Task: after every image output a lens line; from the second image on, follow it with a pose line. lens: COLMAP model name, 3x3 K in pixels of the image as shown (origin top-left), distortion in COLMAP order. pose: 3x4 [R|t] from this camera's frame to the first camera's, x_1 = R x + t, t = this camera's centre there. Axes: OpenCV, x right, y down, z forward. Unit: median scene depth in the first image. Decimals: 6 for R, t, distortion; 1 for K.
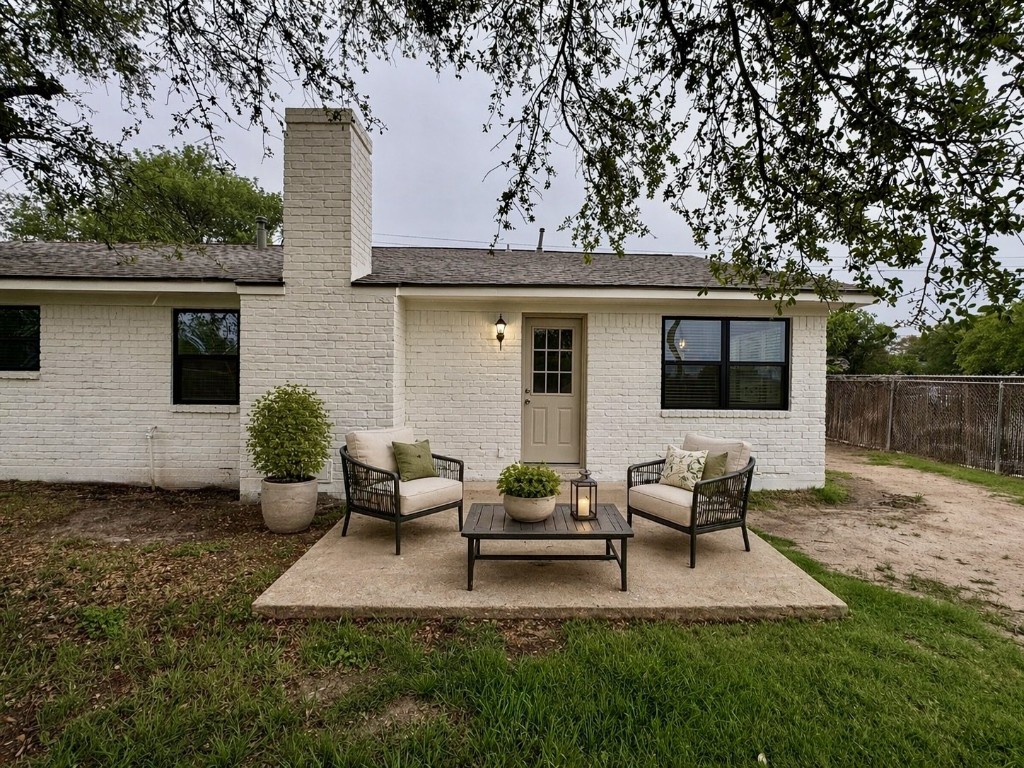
lens RADIAL K [[413.8, 0, 512.0], [0, 413.8, 384.0], [0, 0, 1]] dist [0.000920, -0.000032]
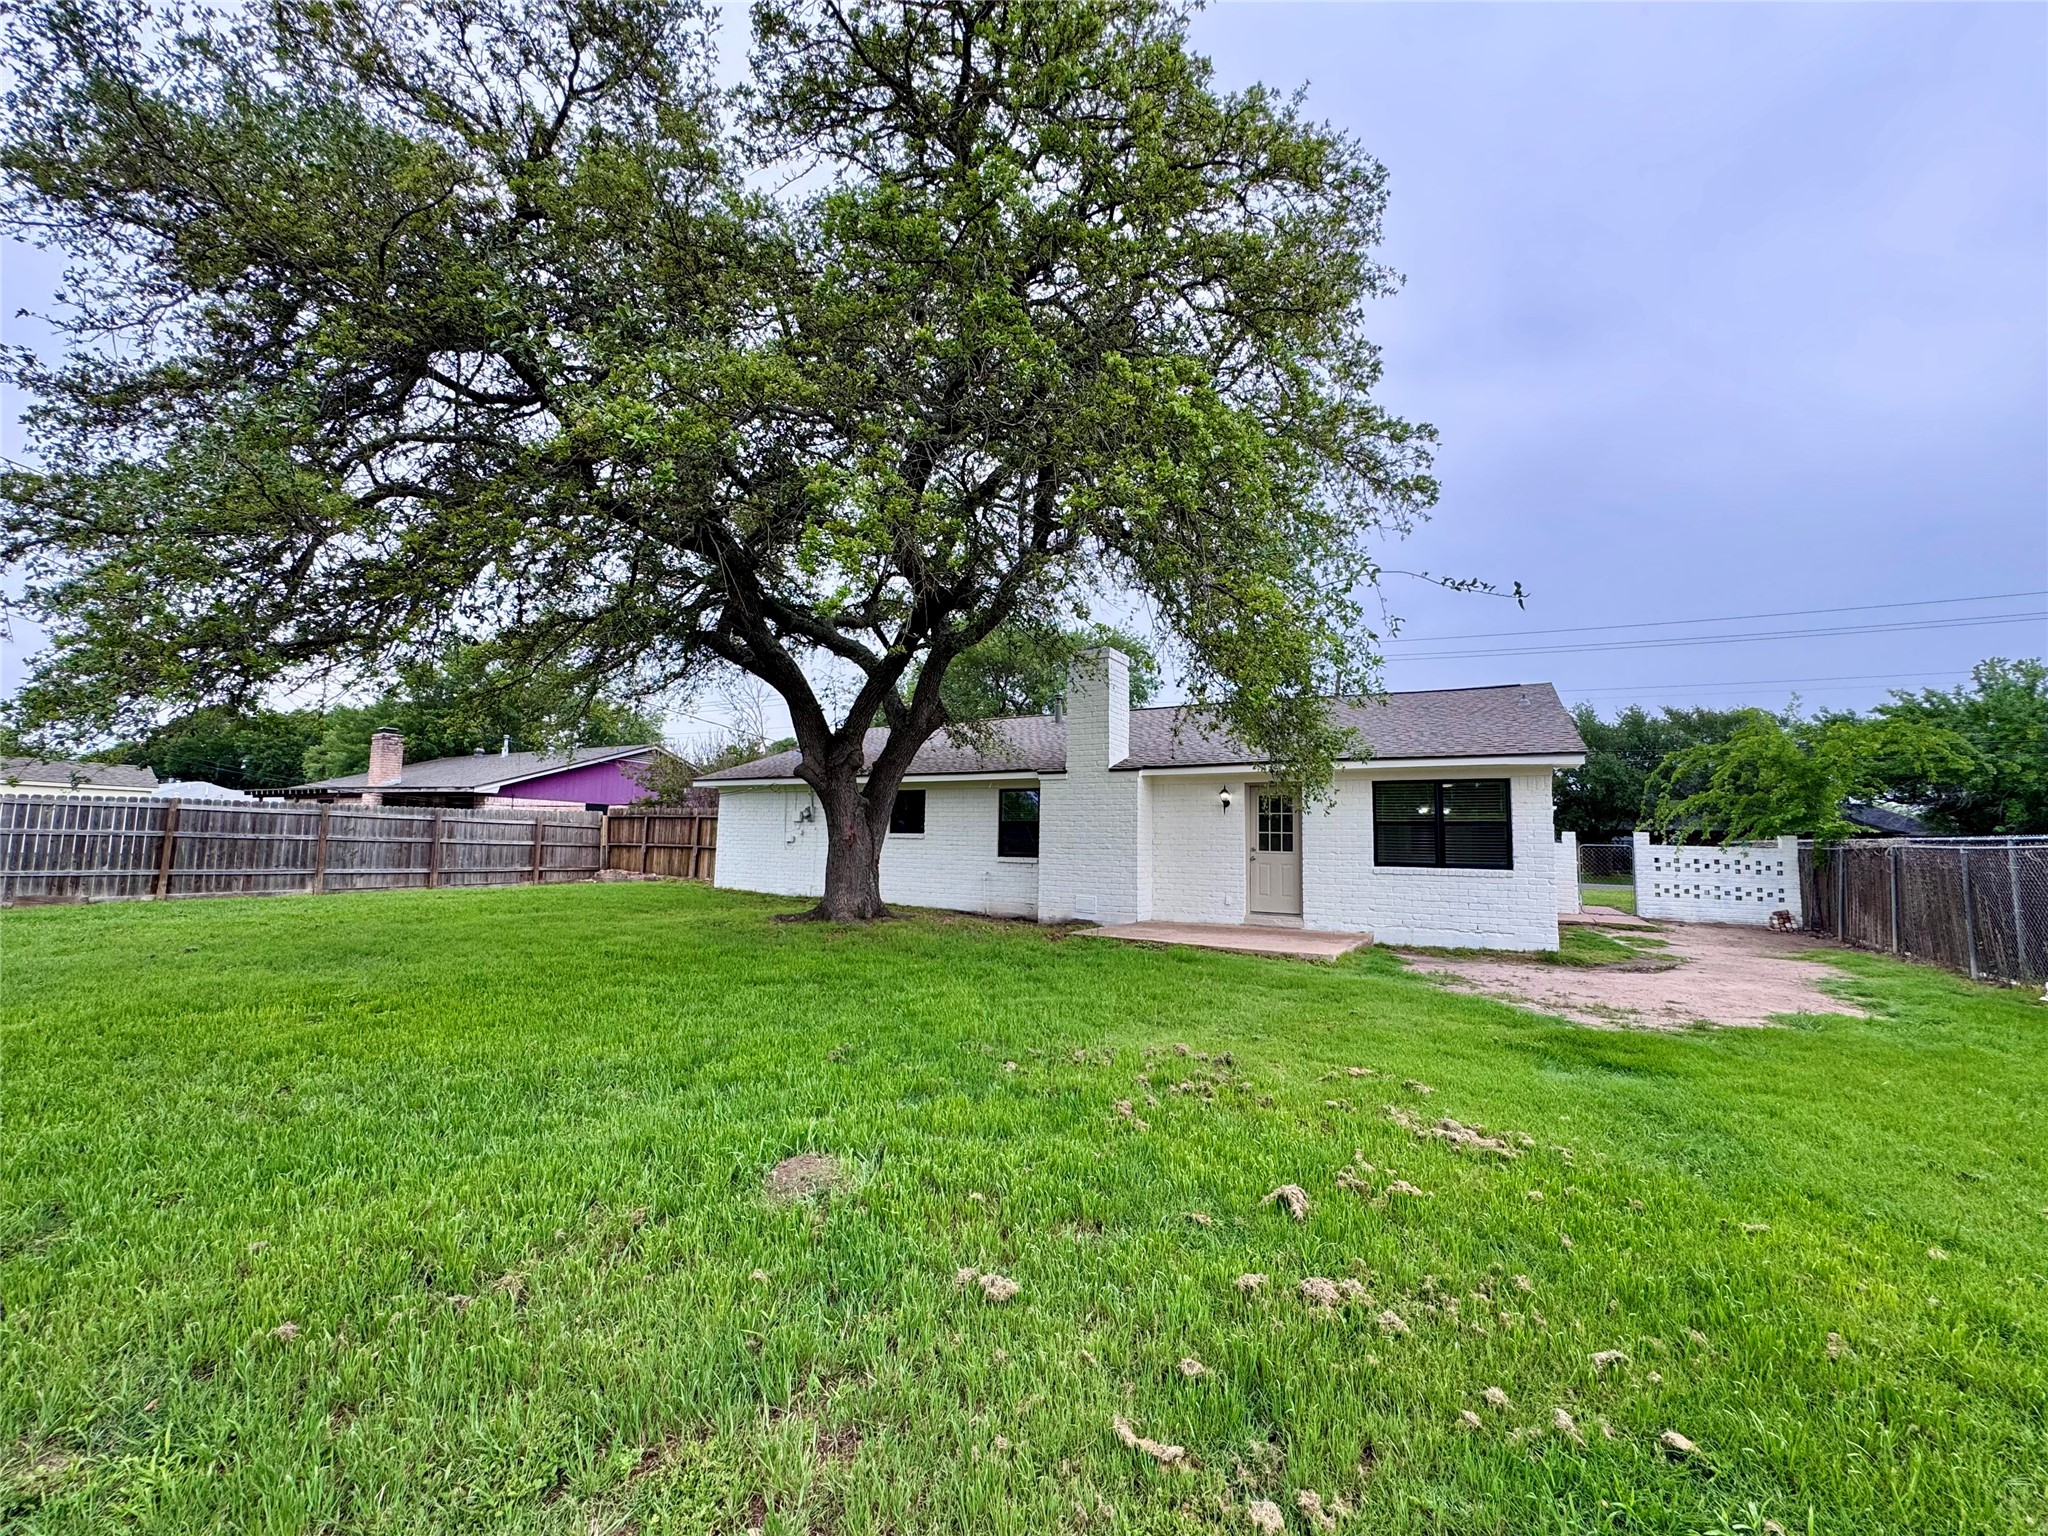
lens RADIAL K [[827.6, 0, 1024.0], [0, 827.6, 768.0], [0, 0, 1]] dist [0.000920, -0.000032]
pose [[0.853414, -0.045841, -0.519214, 0.716300], [-0.016428, 0.993265, -0.114698, 0.068500], [0.520975, 0.106415, 0.846913, -1.332568]]
